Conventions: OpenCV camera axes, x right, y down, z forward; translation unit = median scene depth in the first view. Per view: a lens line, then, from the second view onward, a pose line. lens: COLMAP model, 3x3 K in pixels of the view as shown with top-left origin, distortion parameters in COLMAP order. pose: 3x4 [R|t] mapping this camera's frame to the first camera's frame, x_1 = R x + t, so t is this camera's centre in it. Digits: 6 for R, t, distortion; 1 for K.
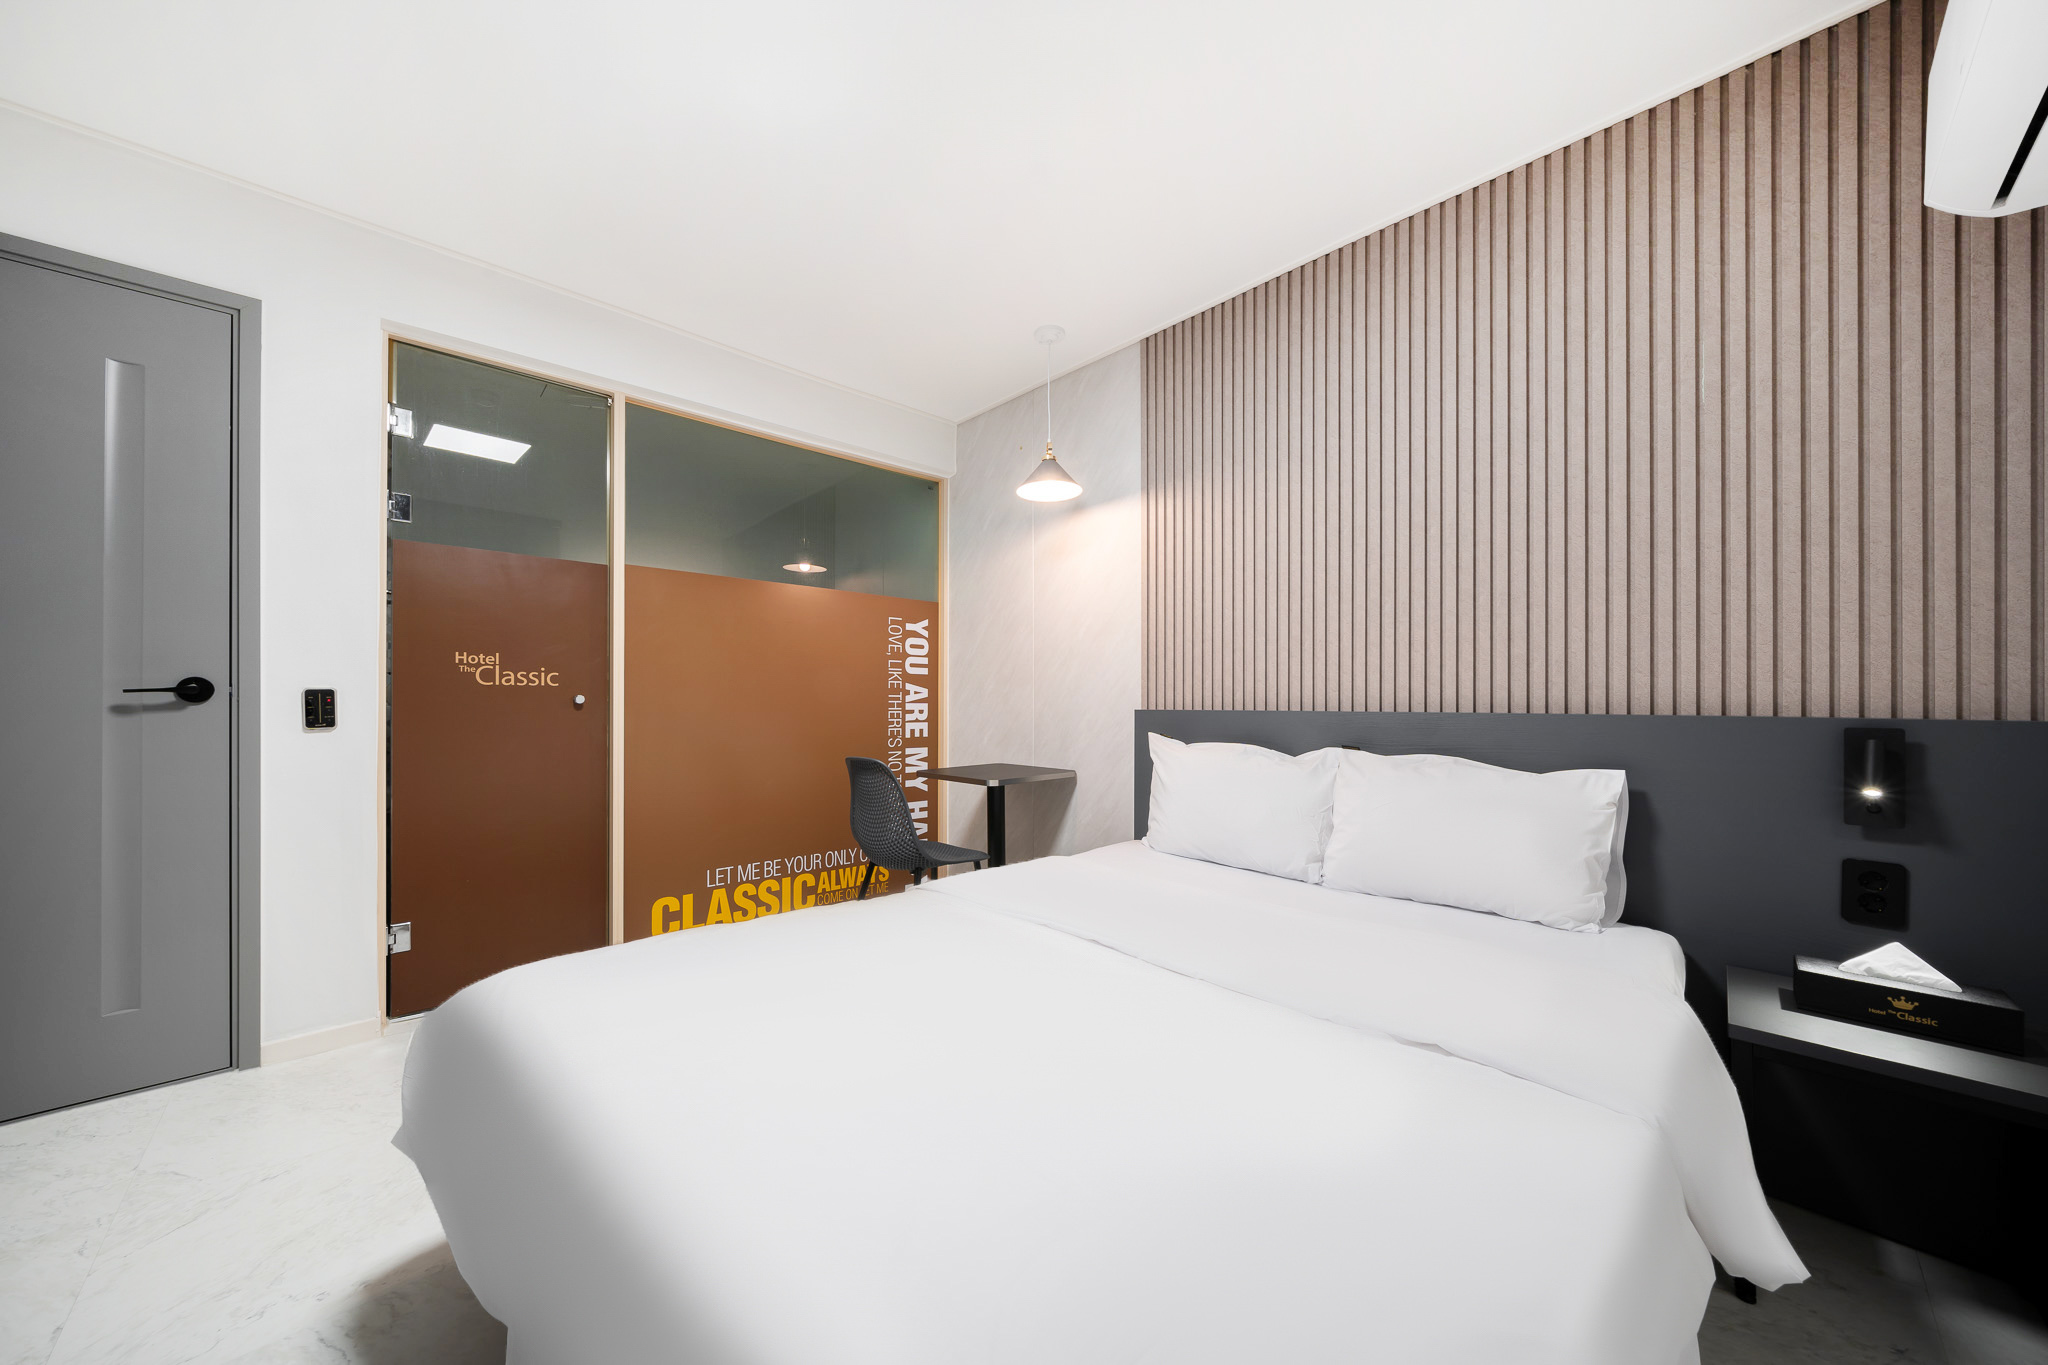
lens RADIAL K [[703.6, 0, 1012.9], [0, 703.6, 697.1], [0, 0, 1]] dist [0.000252, 0.000051]
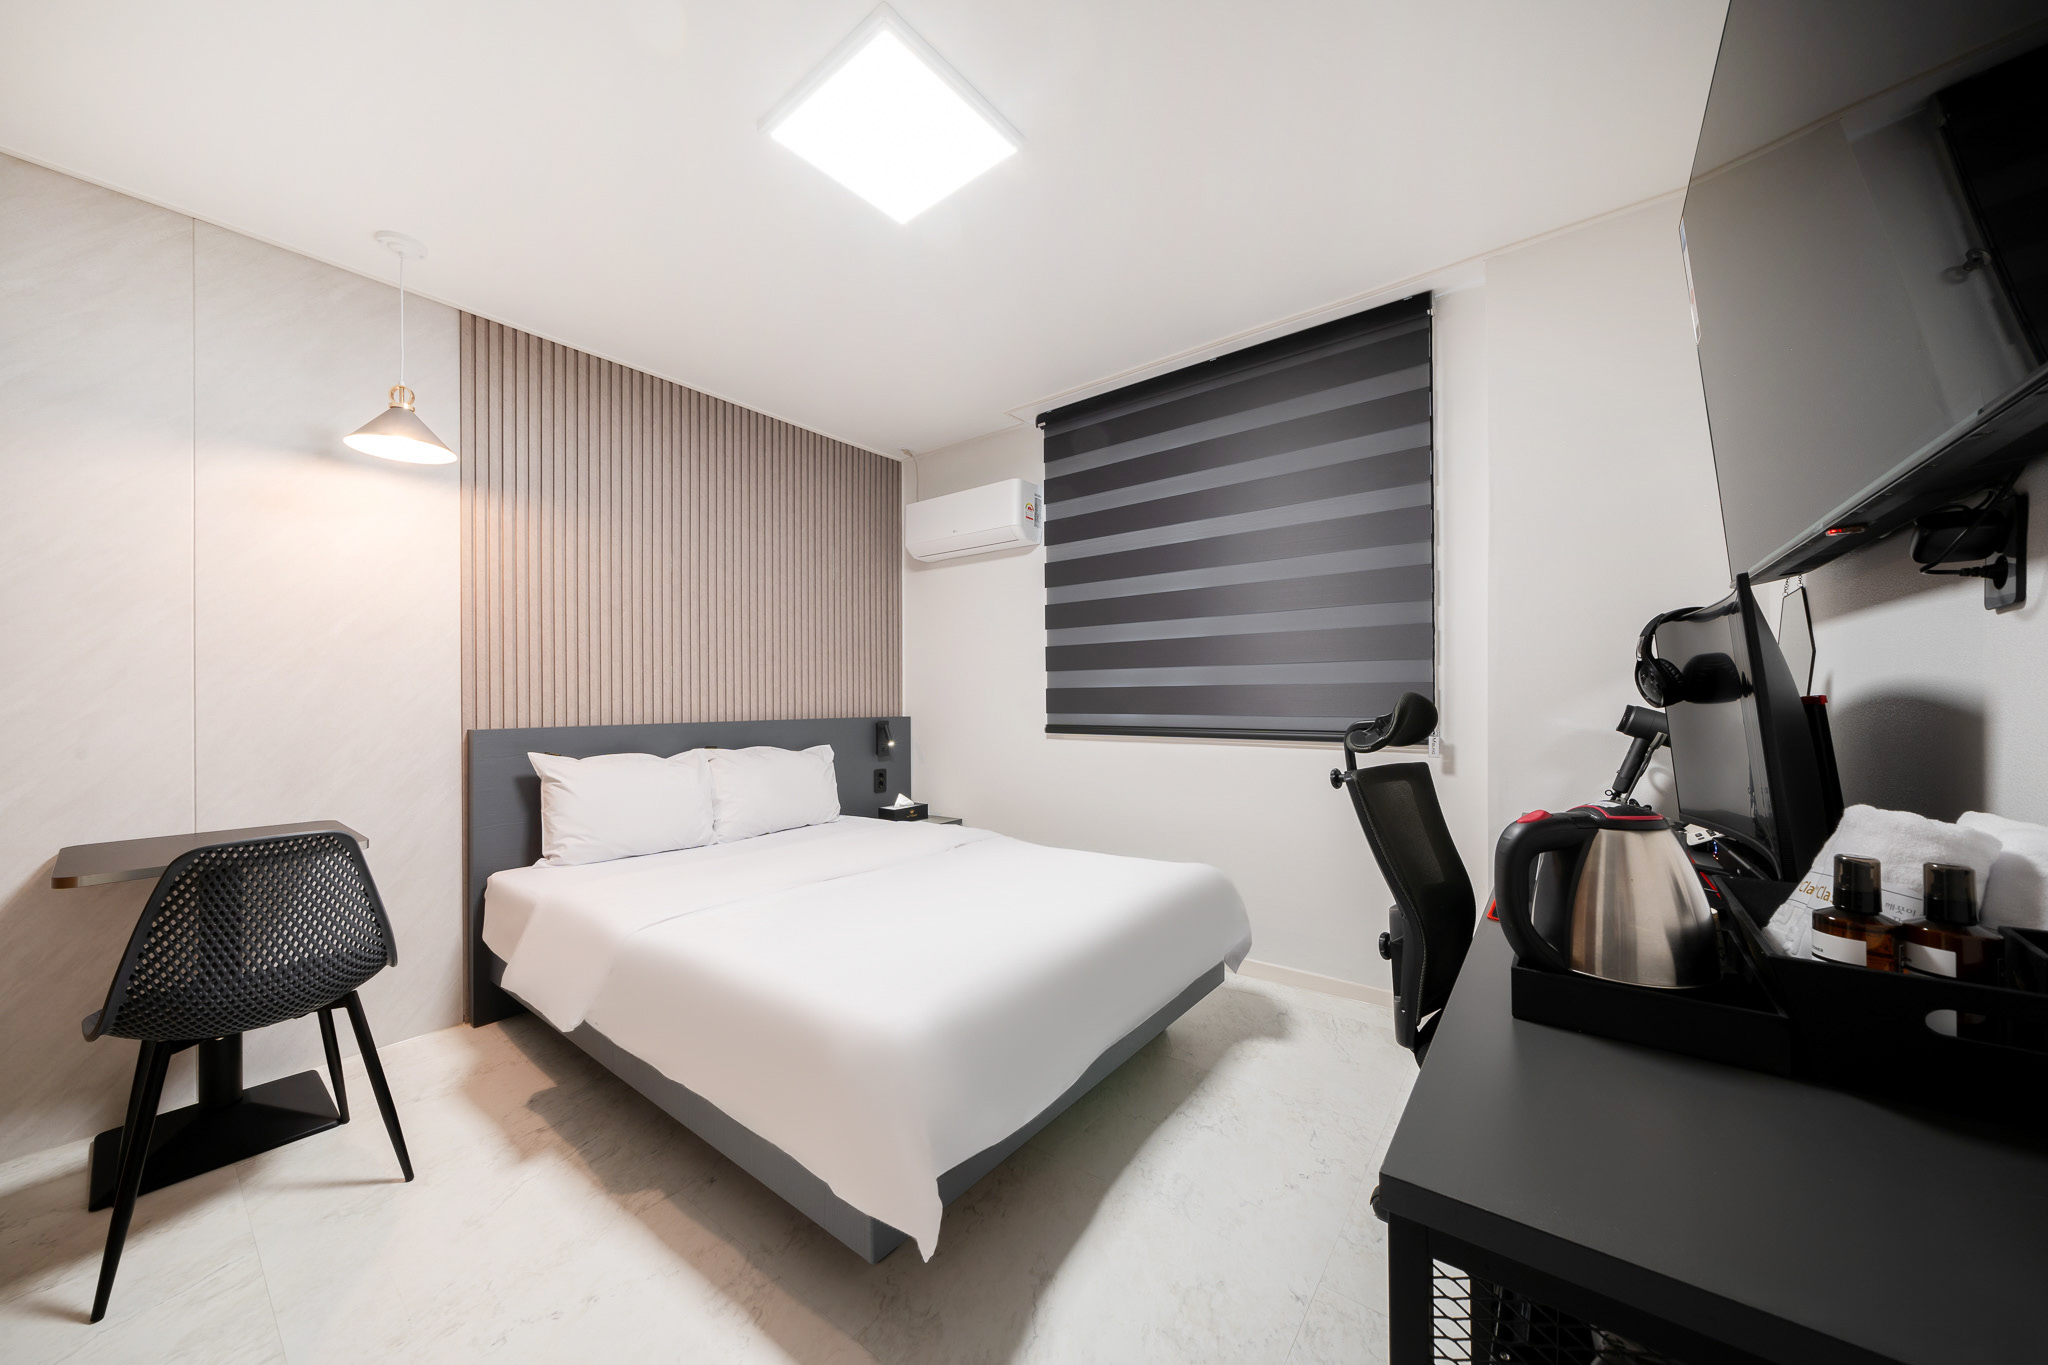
lens RADIAL K [[703.6, 0, 1012.9], [0, 703.6, 697.1], [0, 0, 1]] dist [0.000252, 0.000051]
pose [[-0.159370, 0.004676, 0.987208, -0.700203], [-0.000551, 0.999988, -0.004825, -0.017217], [-0.987219, -0.001313, -0.159365, 0.399755]]
